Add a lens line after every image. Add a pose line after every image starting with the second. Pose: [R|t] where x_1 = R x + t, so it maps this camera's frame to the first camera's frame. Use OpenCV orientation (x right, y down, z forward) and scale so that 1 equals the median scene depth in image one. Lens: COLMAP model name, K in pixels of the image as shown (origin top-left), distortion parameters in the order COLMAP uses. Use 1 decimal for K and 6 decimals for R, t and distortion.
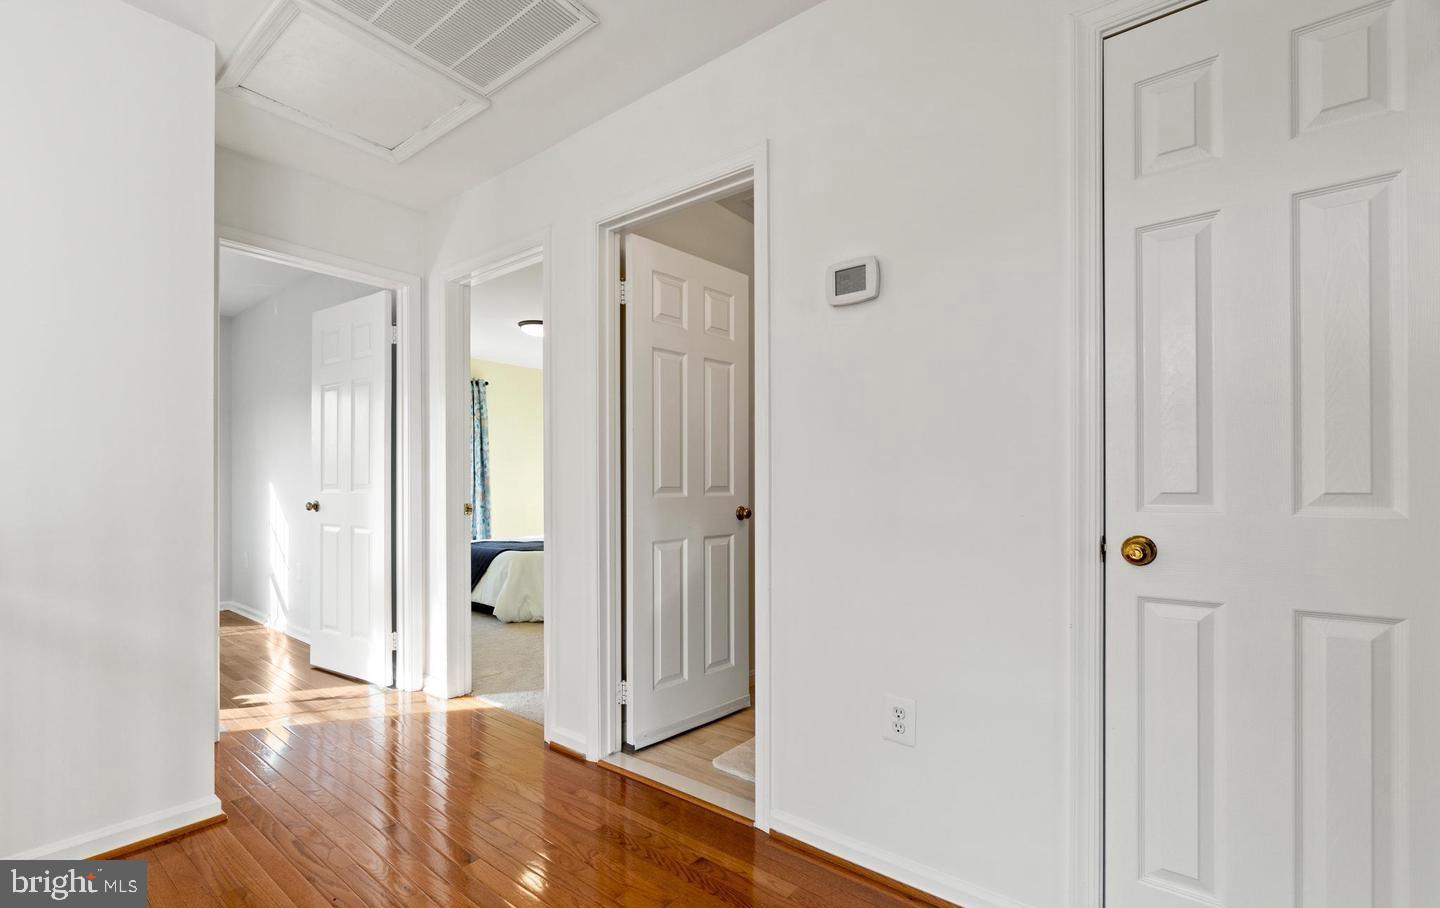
lens RADIAL K [[618.4, 0, 720.0], [0, 618.4, 480.7], [0, 0, 1]] dist [-0.001272, -0.000004]
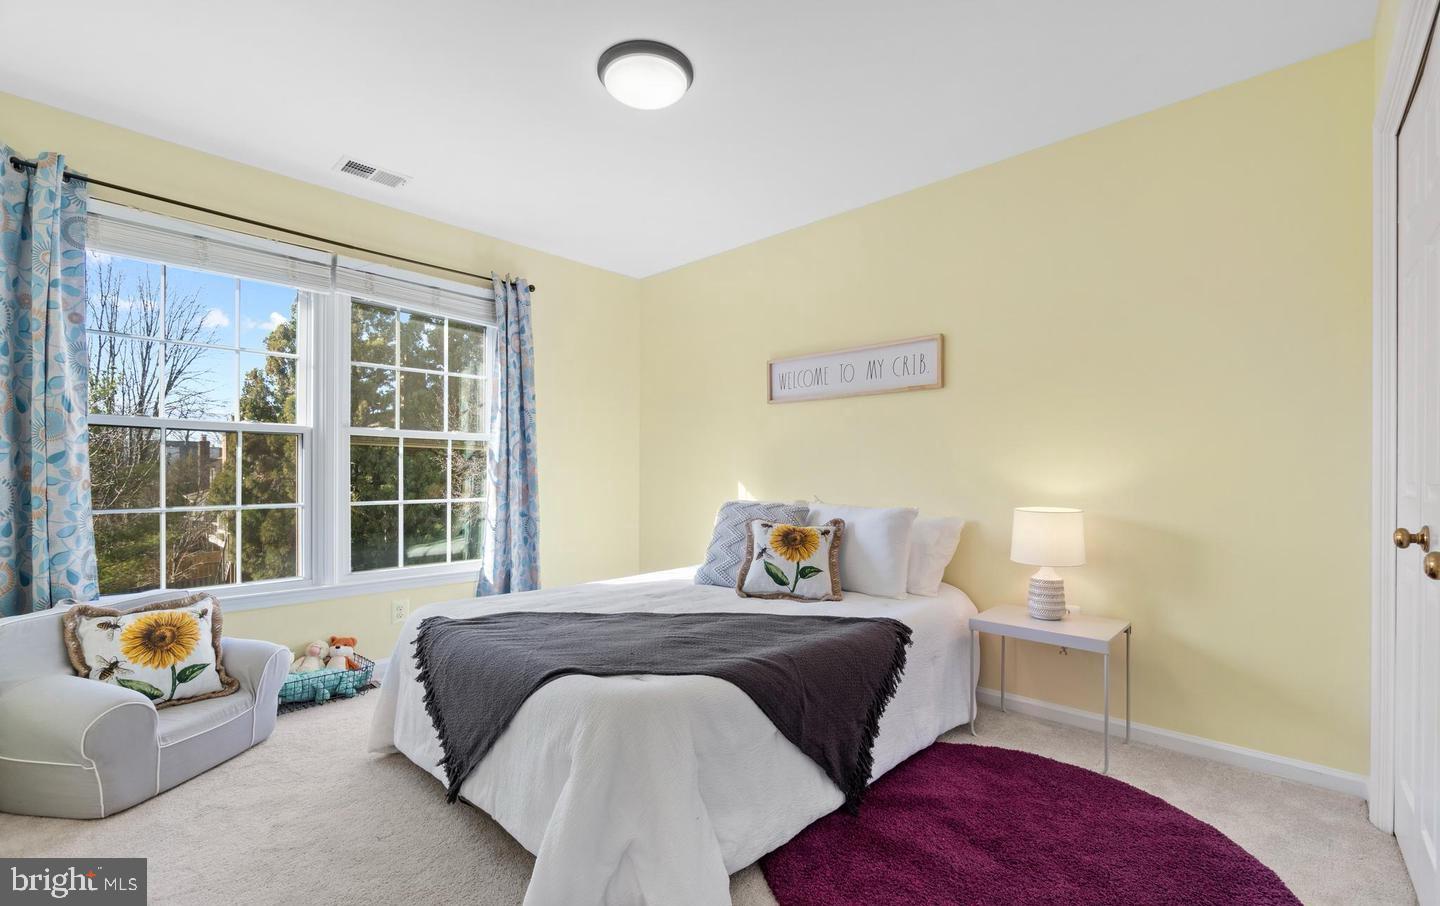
lens RADIAL K [[618.4, 0, 720.0], [0, 618.4, 479.7], [0, 0, 1]] dist [-0.001272, -0.000004]
pose [[0.995923, 0.005387, -0.090047, -0.165357], [-0.004185, 0.999900, 0.013532, 0.003550], [0.090111, -0.013100, 0.995846, 0.479510]]
